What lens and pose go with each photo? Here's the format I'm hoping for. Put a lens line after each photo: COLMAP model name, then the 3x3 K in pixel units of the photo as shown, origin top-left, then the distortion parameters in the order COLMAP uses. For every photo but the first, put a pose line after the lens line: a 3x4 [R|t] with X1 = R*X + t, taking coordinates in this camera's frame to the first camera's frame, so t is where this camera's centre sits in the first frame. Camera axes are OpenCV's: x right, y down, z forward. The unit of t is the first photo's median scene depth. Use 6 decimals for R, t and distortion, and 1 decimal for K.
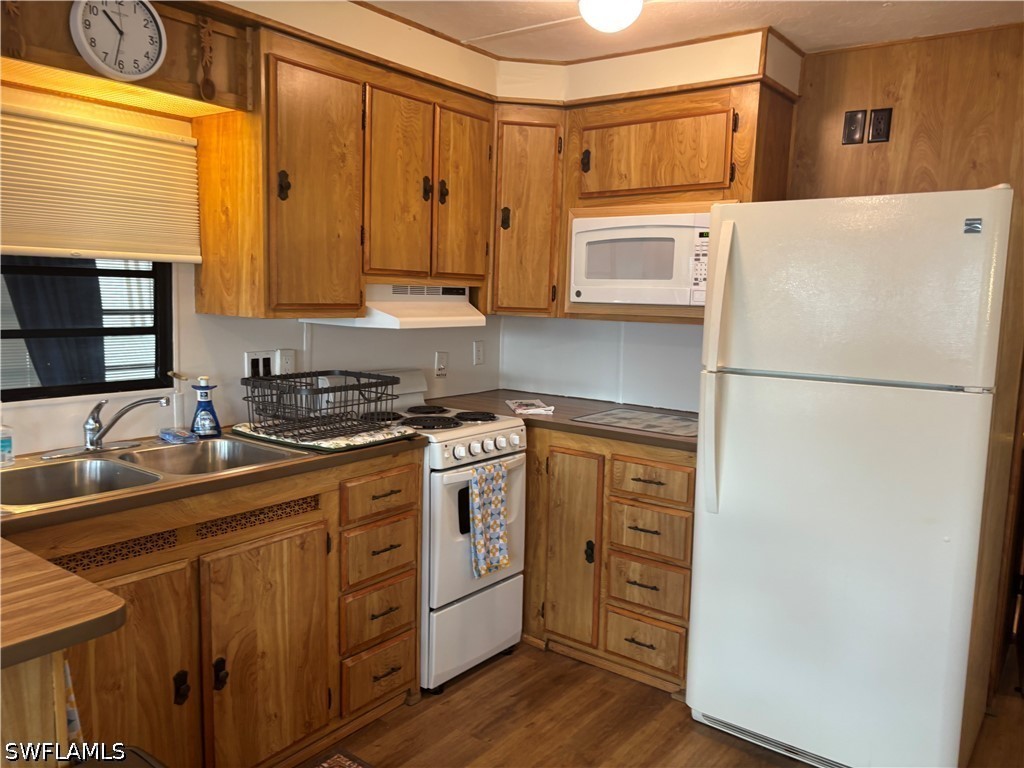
lens RADIAL K [[762.9, 0, 507.6], [0, 762.9, 387.2], [0, 0, 1]] dist [0.068946, -0.072821]
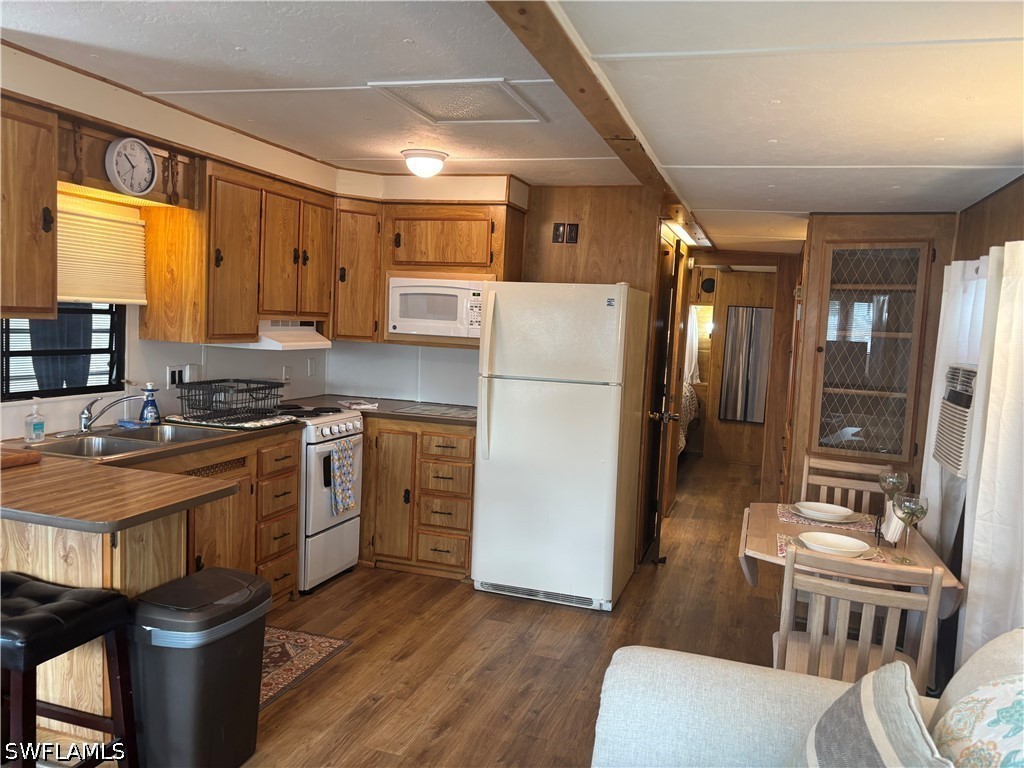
lens RADIAL K [[762.9, 0, 507.6], [0, 762.9, 387.2], [0, 0, 1]] dist [0.068946, -0.072821]
pose [[0.944827, -0.009892, 0.327420, -0.216363], [0.017576, 0.999635, -0.020518, 0.033834], [-0.327098, 0.025141, 0.944656, -0.556366]]
